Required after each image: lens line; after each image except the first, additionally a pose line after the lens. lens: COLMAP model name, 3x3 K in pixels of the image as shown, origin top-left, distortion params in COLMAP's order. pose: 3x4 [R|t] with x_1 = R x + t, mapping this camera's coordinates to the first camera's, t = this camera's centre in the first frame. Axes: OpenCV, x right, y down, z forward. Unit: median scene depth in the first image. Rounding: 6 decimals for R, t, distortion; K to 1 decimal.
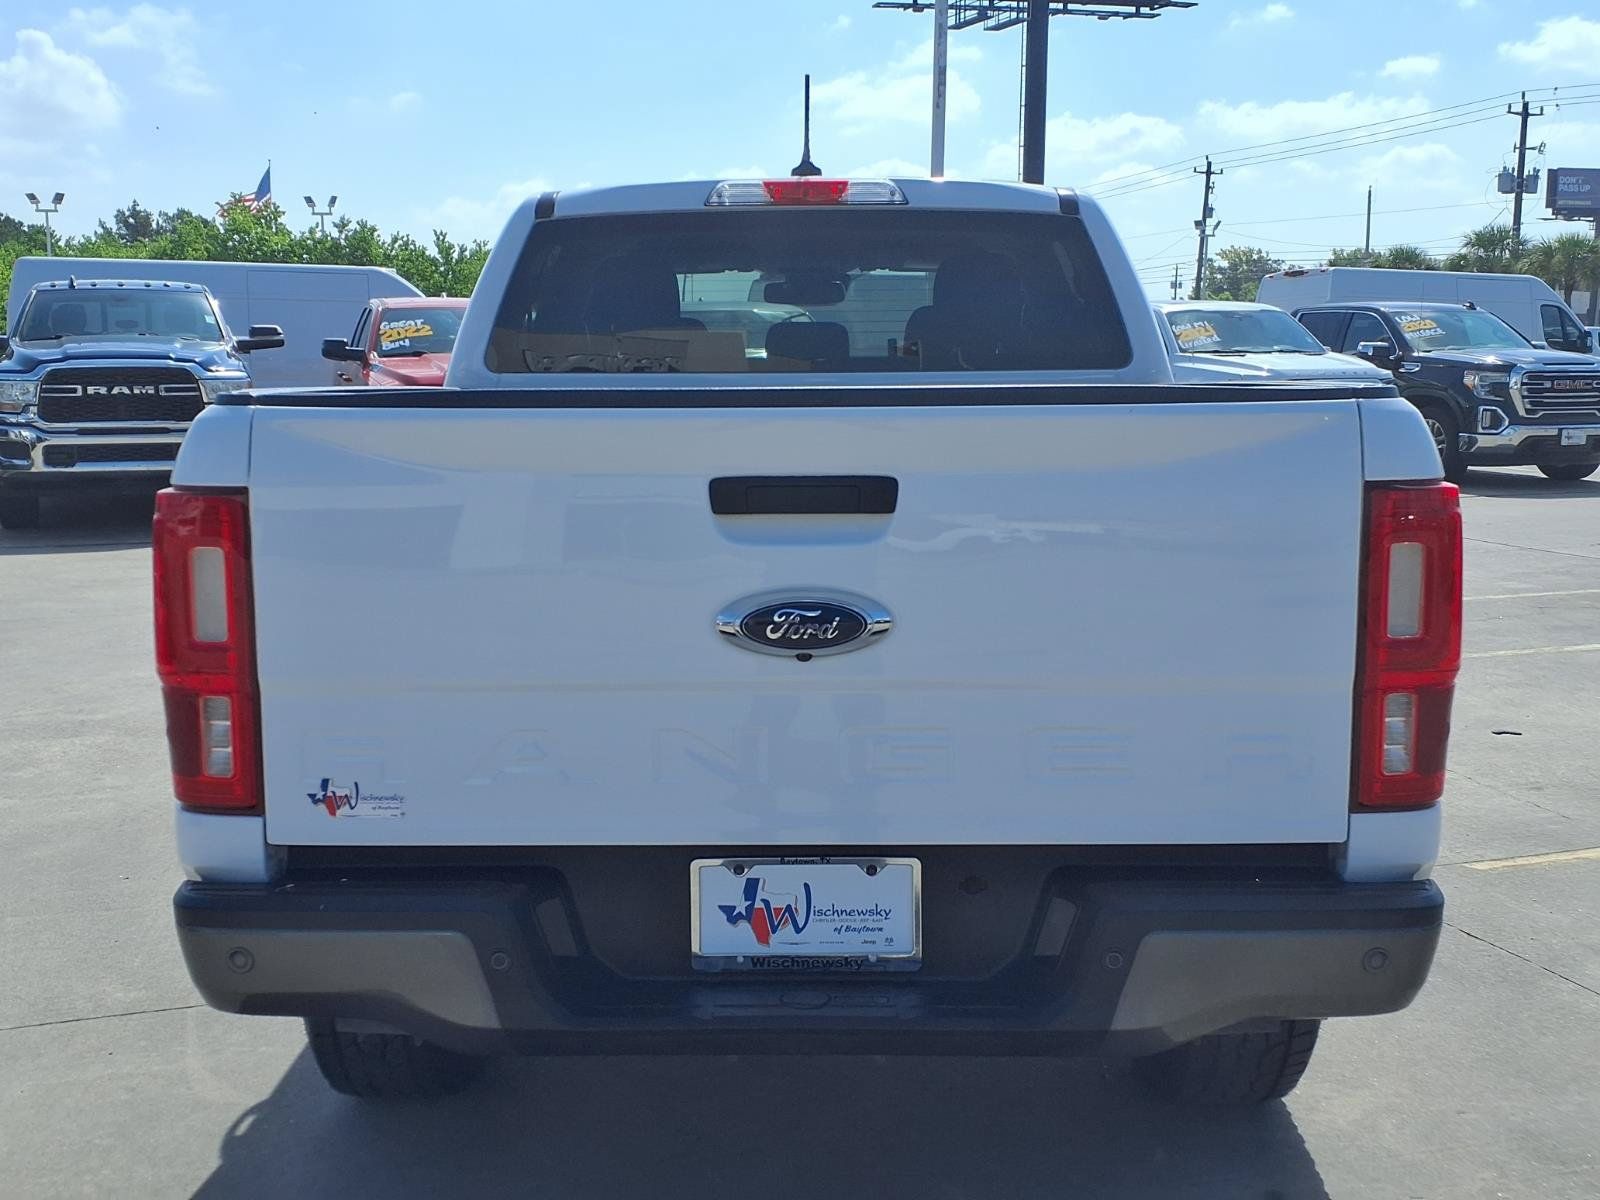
lens RADIAL K [[1746.6, 0, 800.0], [0, 1746.6, 600.0], [0, 0, 1]] dist [0.040368, -0.017646]
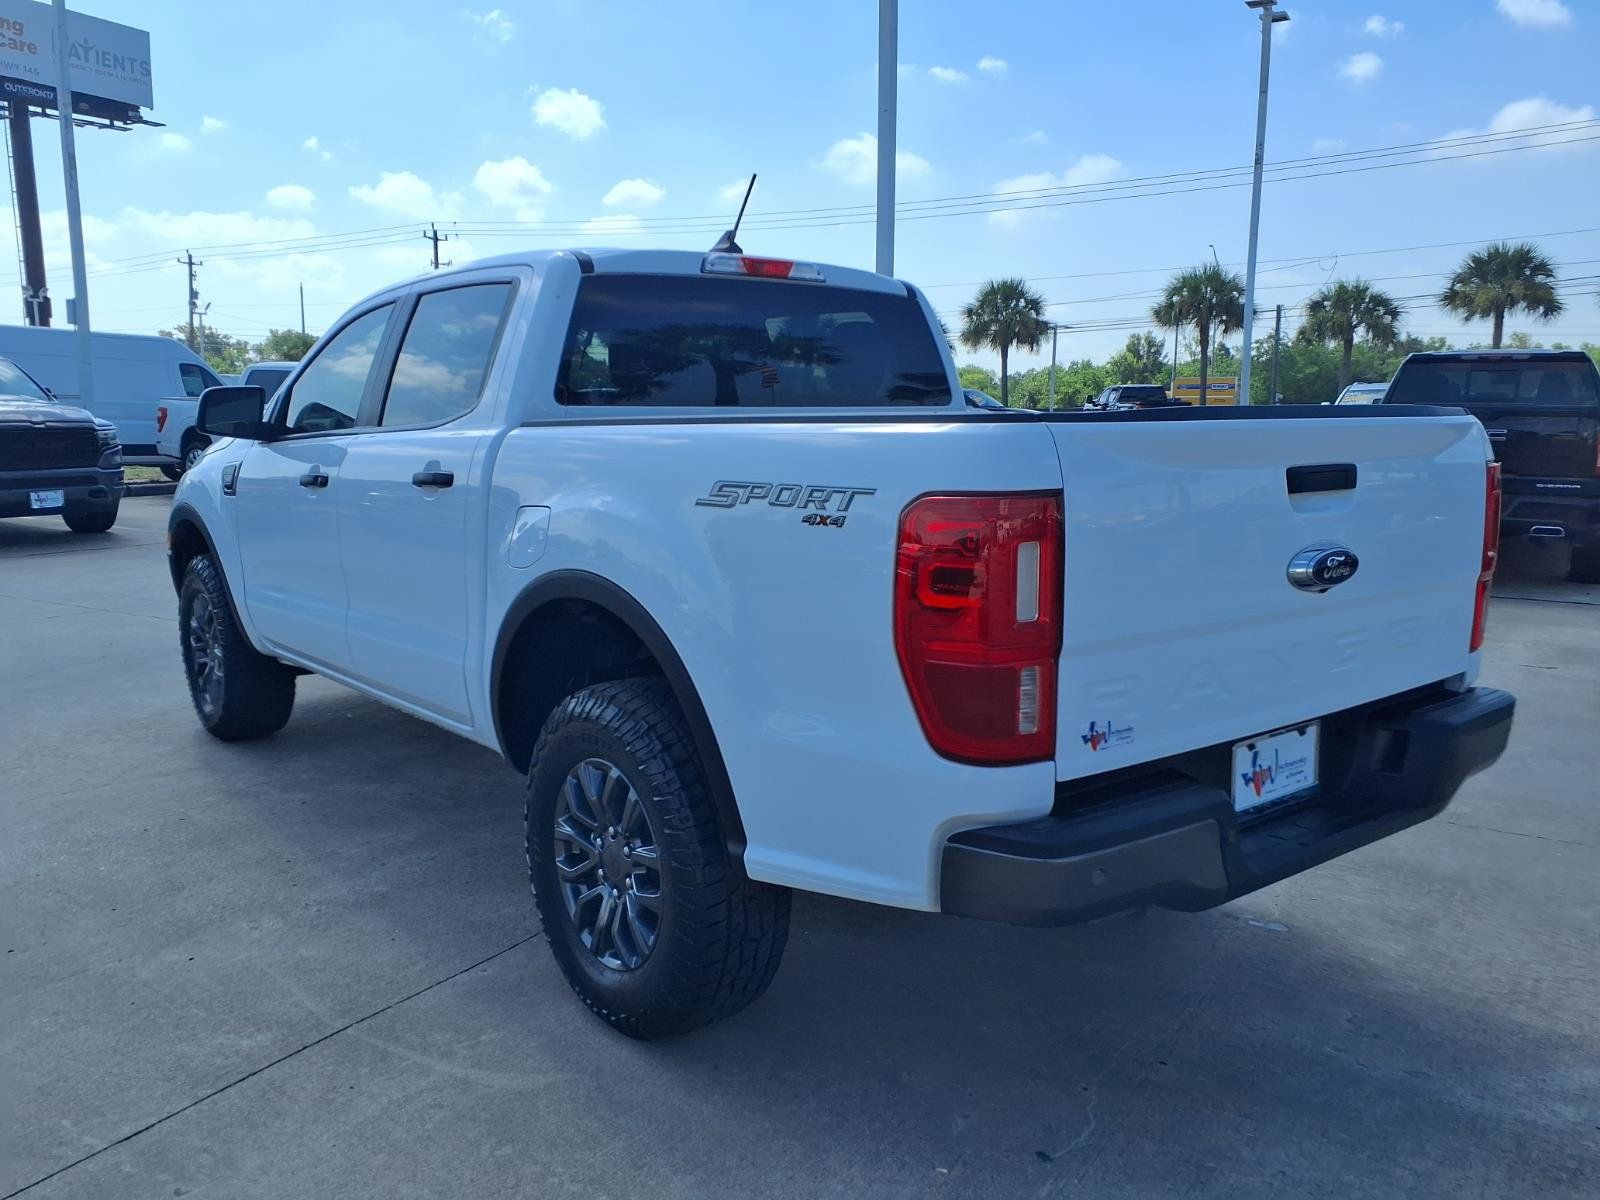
lens RADIAL K [[1290.4, 0, 787.8], [0, 1290.4, 632.3], [0, 0, 1]] dist [0.015481, 0.001100]
pose [[0.789026, -0.102541, 0.605741, -0.157233], [0.083771, 0.994721, 0.059270, -0.005448], [-0.608621, 0.003978, 0.793451, 0.063571]]
